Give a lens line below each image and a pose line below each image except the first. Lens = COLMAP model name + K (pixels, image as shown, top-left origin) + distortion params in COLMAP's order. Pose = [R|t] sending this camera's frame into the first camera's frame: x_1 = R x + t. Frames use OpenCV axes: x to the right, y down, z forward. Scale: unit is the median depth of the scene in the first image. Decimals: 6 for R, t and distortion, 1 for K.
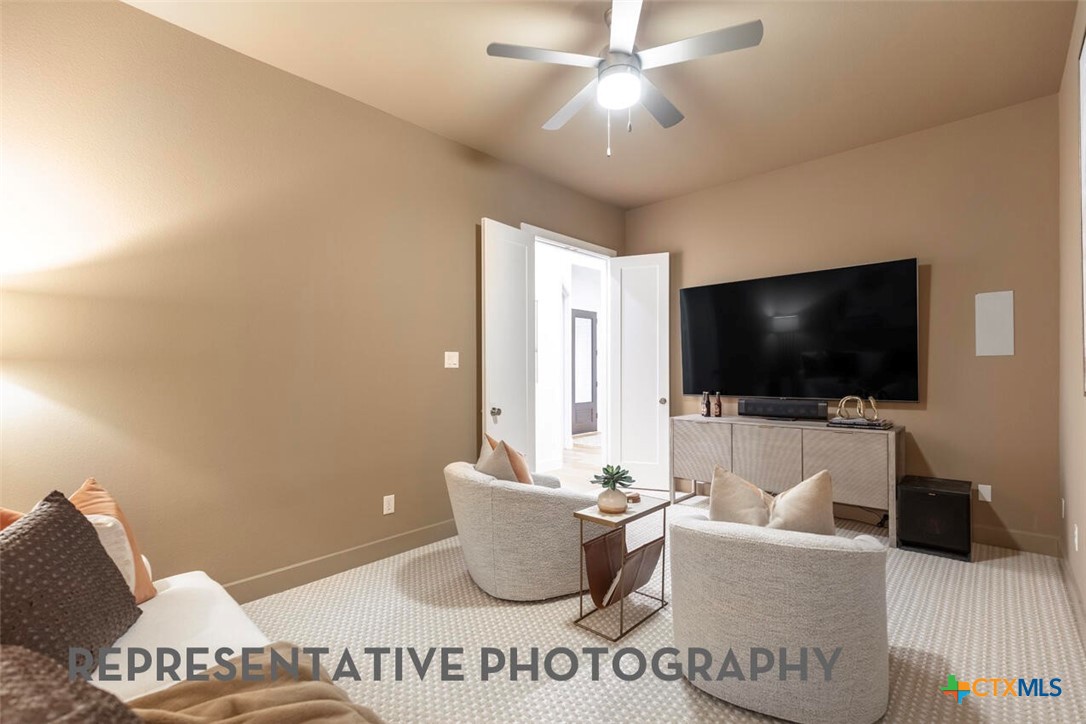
lens RADIAL K [[480.4, 0, 557.4], [0, 480.4, 368.7], [0, 0, 1]] dist [0.010353, -0.000101]
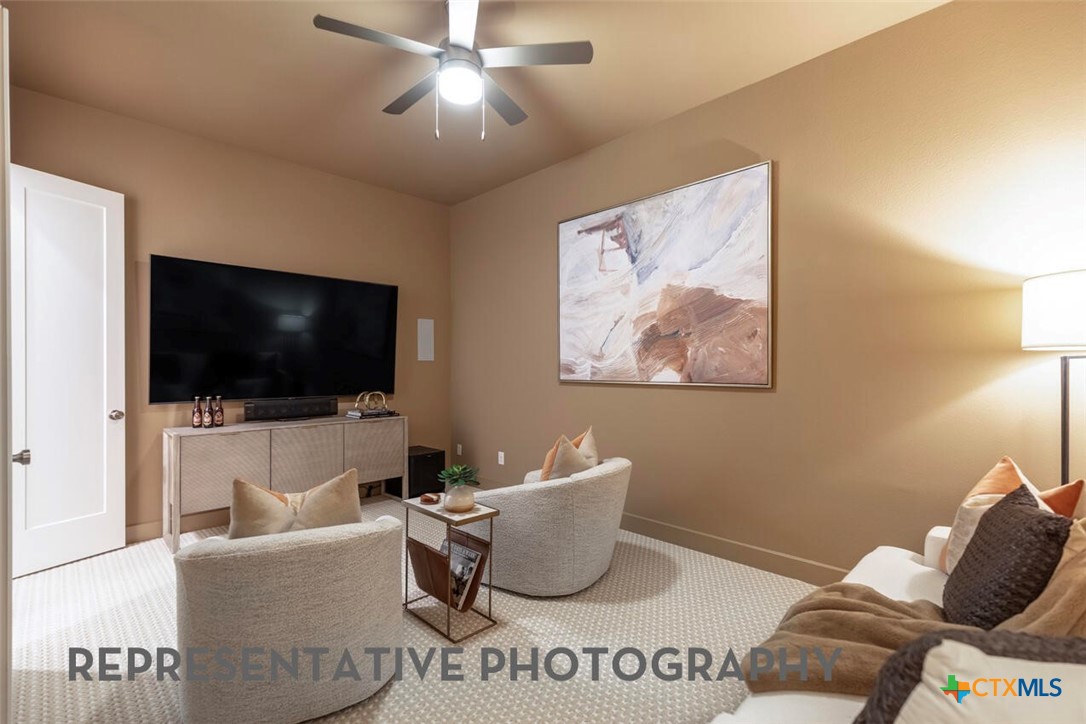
lens RADIAL K [[480.4, 0, 557.4], [0, 480.4, 368.7], [0, 0, 1]] dist [0.010353, -0.000101]
pose [[0.066308, 0.006417, 0.997779, -0.471536], [-0.002685, 0.999977, -0.006252, 0.006543], [-0.997796, -0.002265, 0.066324, 0.404532]]
